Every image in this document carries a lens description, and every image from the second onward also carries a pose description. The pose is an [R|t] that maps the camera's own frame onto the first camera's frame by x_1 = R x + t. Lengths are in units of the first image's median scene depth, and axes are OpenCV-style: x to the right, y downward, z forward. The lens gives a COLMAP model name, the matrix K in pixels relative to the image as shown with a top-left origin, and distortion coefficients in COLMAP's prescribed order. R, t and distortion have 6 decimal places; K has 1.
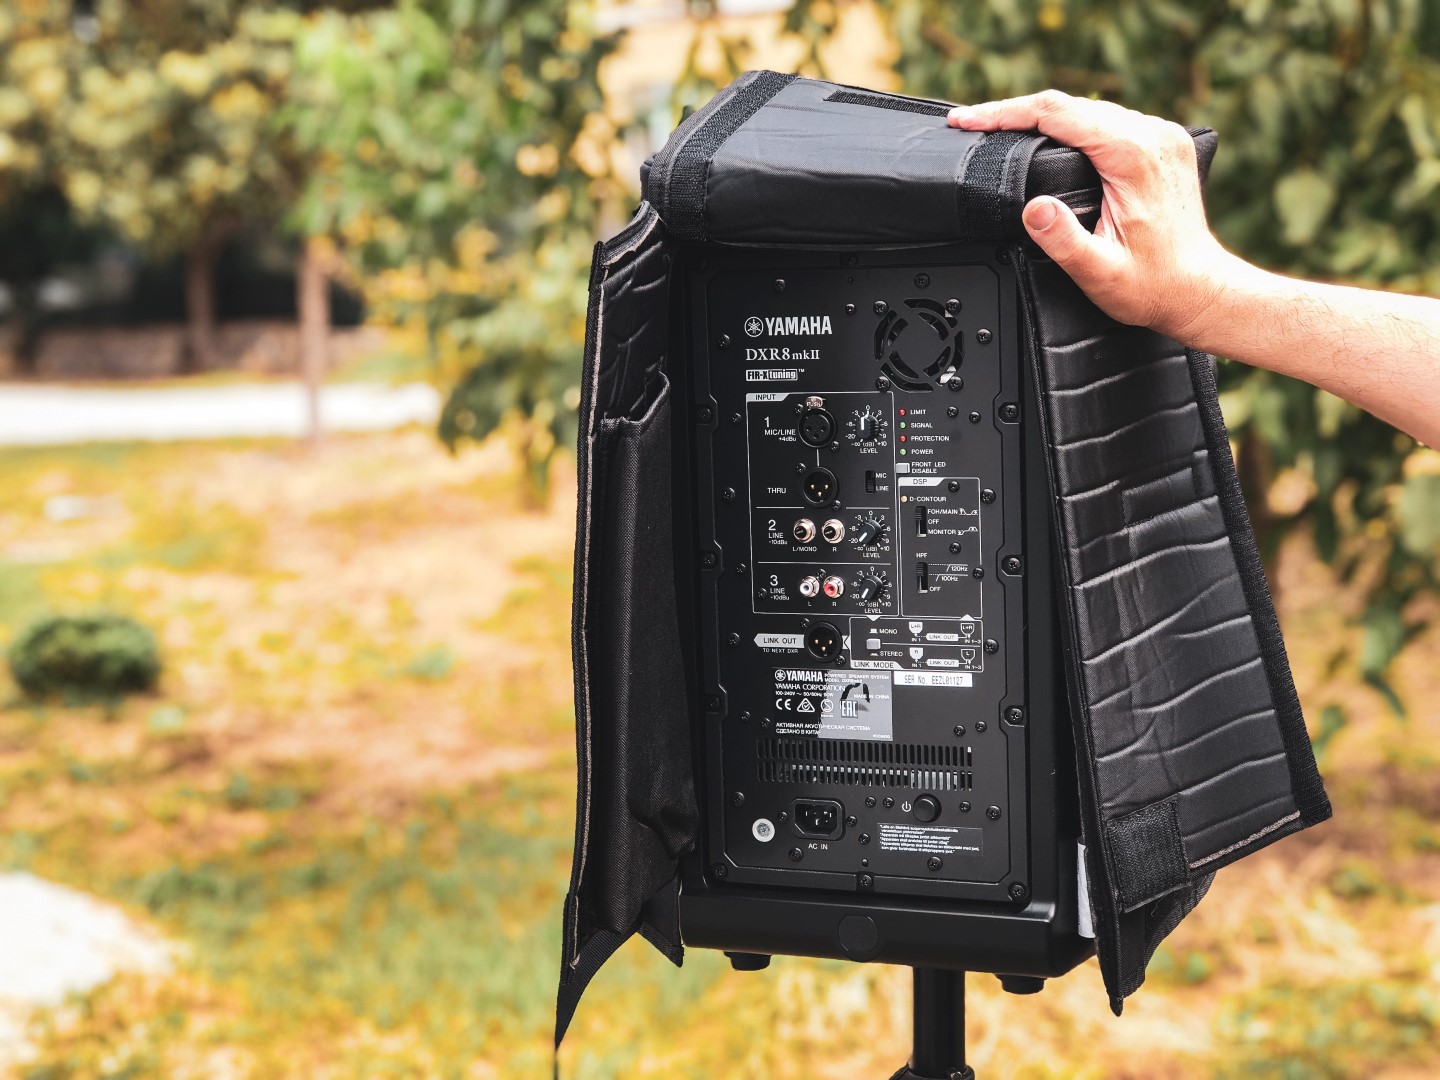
lens RADIAL K [[2477.7, 0, 720.0], [0, 2477.7, 540.0], [0, 0, 1]] dist [-0.094879, 0.053695]
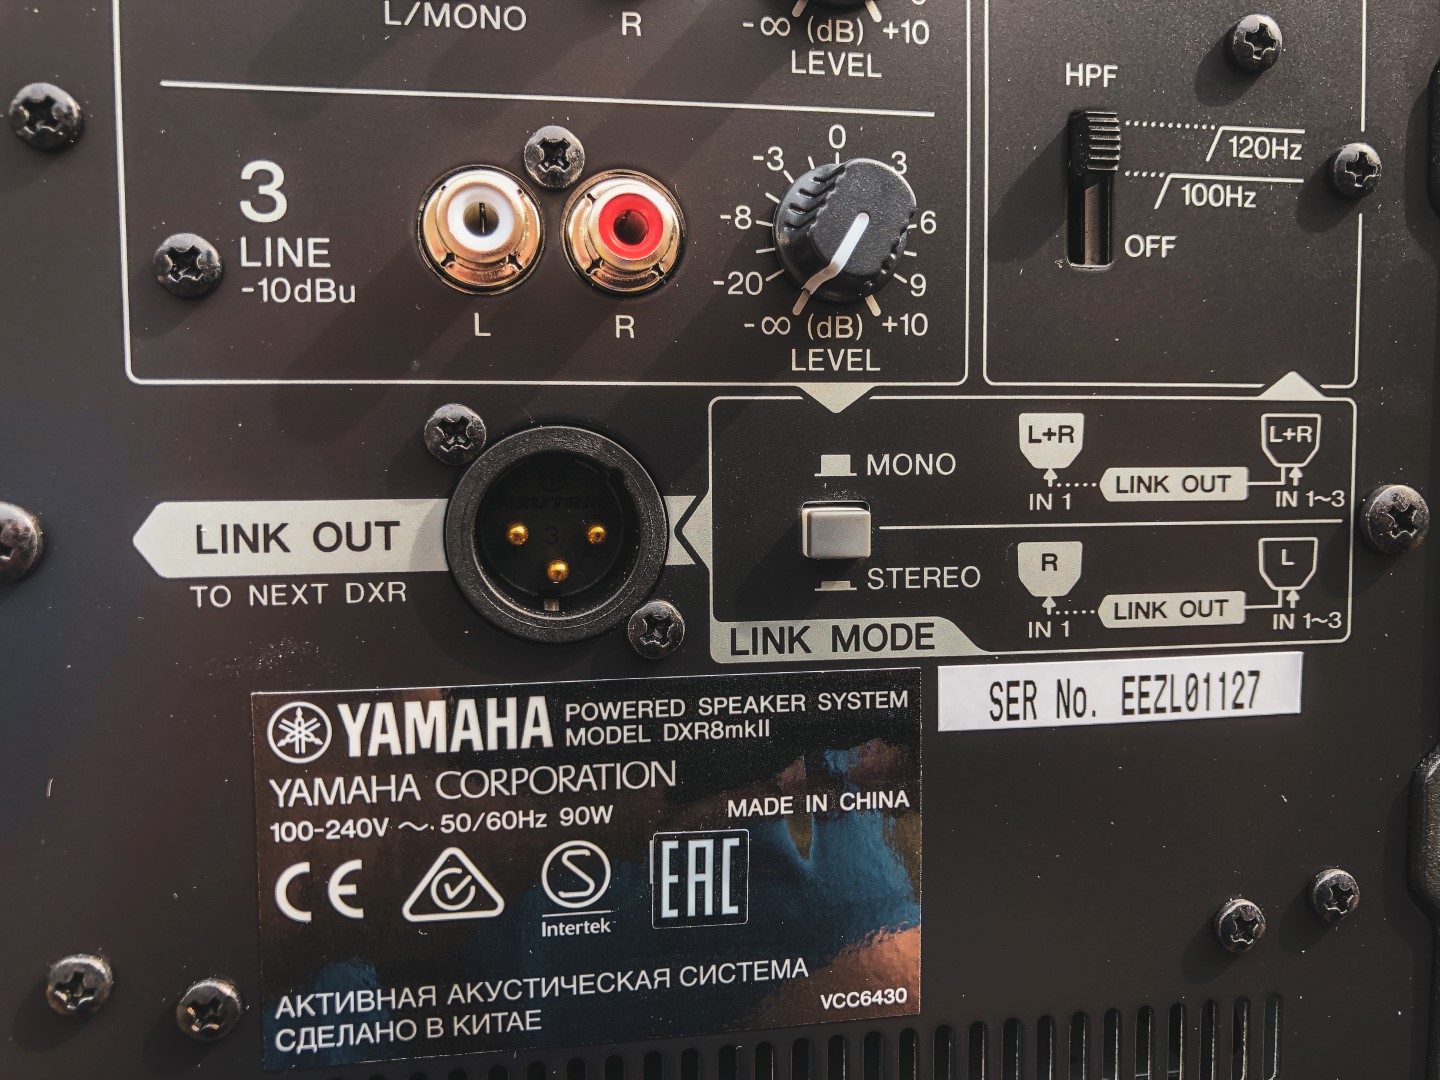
lens RADIAL K [[1188.0, 0, 720.0], [0, 1188.0, 540.0], [0, 0, 1]] dist [-0.007864, -0.009071]
pose [[0.849596, -0.005708, 0.527403, 0.005092], [0.036576, 0.998172, -0.048116, 0.046803], [-0.526164, 0.060170, 0.848252, 0.926728]]
